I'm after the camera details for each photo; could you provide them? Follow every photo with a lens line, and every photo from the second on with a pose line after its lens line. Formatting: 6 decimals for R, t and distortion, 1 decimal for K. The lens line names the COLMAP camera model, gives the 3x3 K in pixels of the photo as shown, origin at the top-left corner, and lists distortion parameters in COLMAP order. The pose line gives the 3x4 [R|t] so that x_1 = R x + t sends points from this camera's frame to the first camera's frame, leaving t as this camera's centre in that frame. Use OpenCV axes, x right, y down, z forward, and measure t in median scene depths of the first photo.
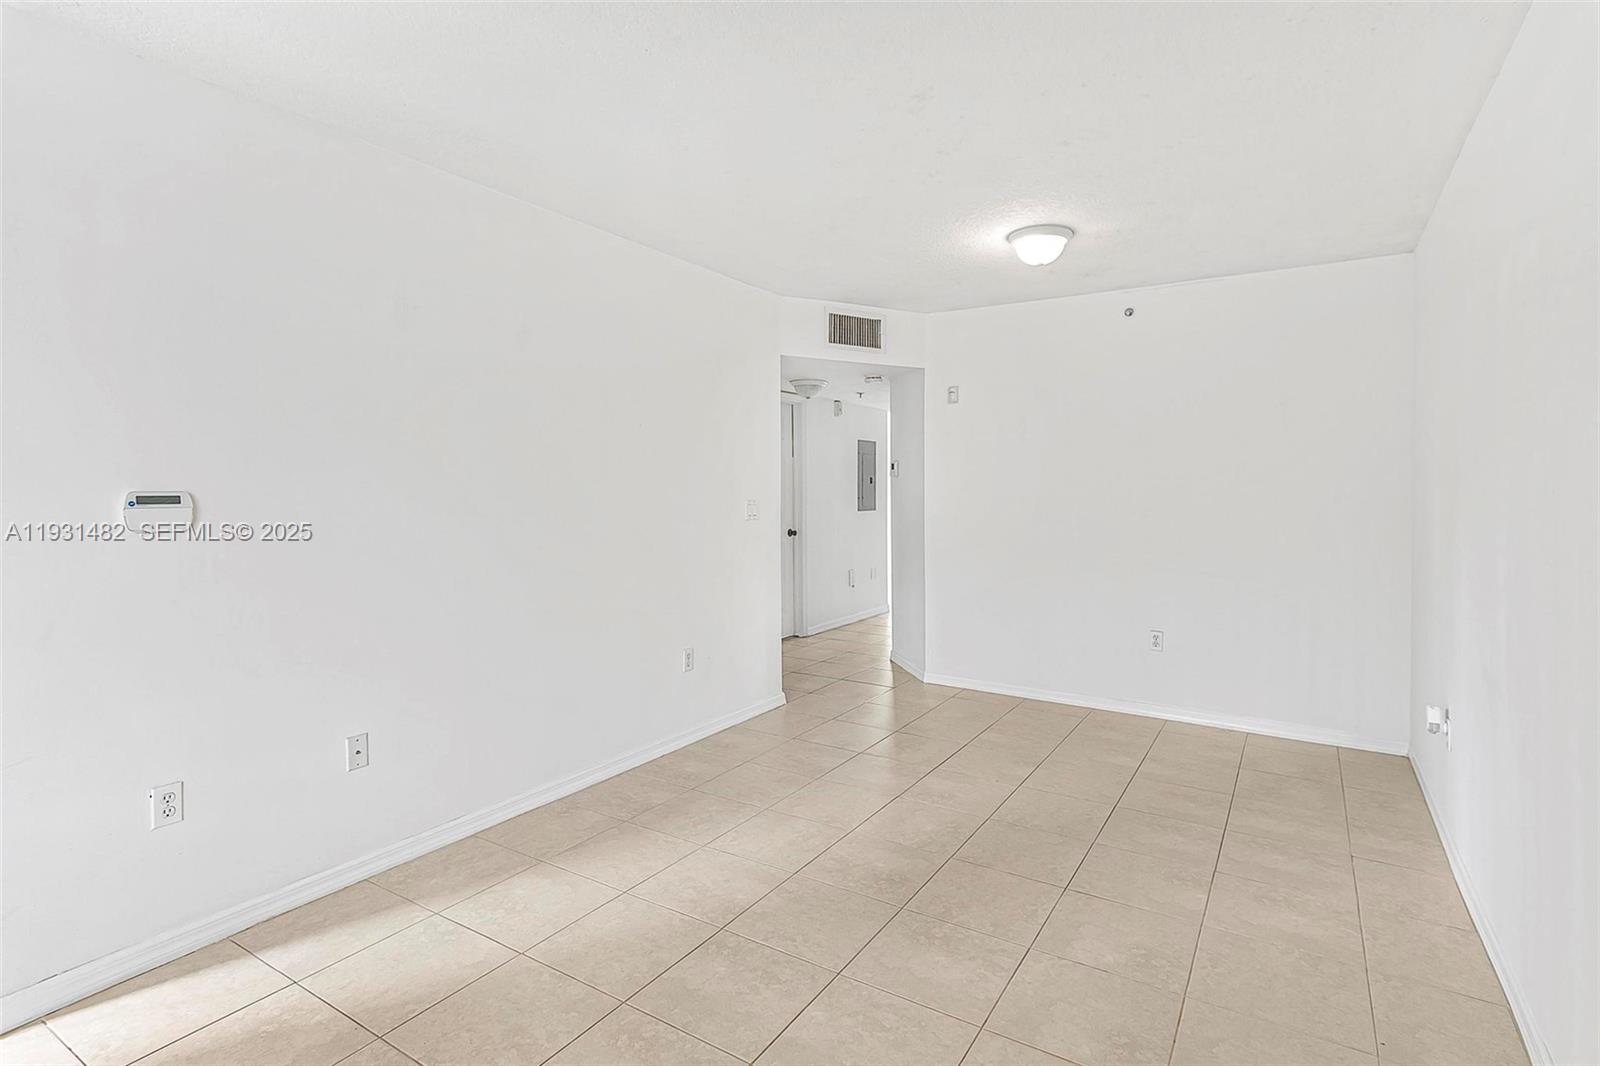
lens RADIAL K [[783.1, 0, 805.8], [0, 783.1, 538.2], [0, 0, 1]] dist [0.007678, -0.000344]
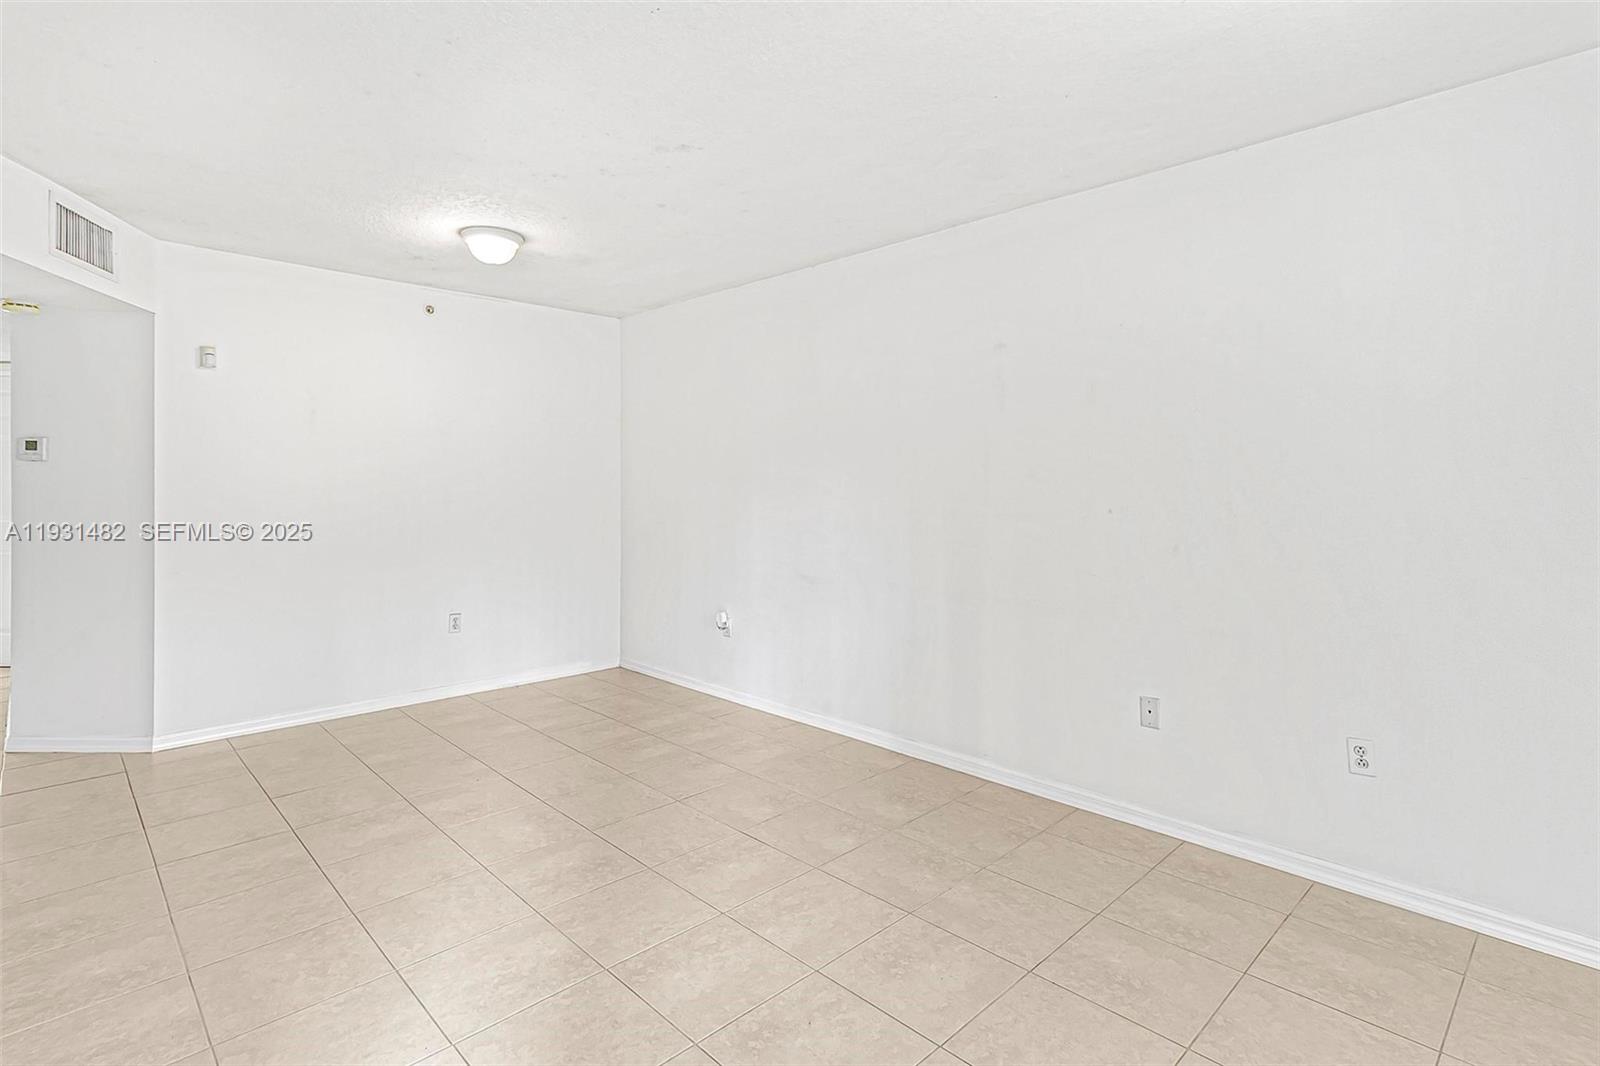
lens RADIAL K [[783.1, 0, 805.2], [0, 783.1, 527.8], [0, 0, 1]] dist [0.007678, -0.000344]
pose [[0.231025, -0.058296, 0.971200, -0.644784], [0.062901, 0.997010, 0.044882, -0.023411], [-0.970912, 0.050720, 0.234002, 0.390646]]
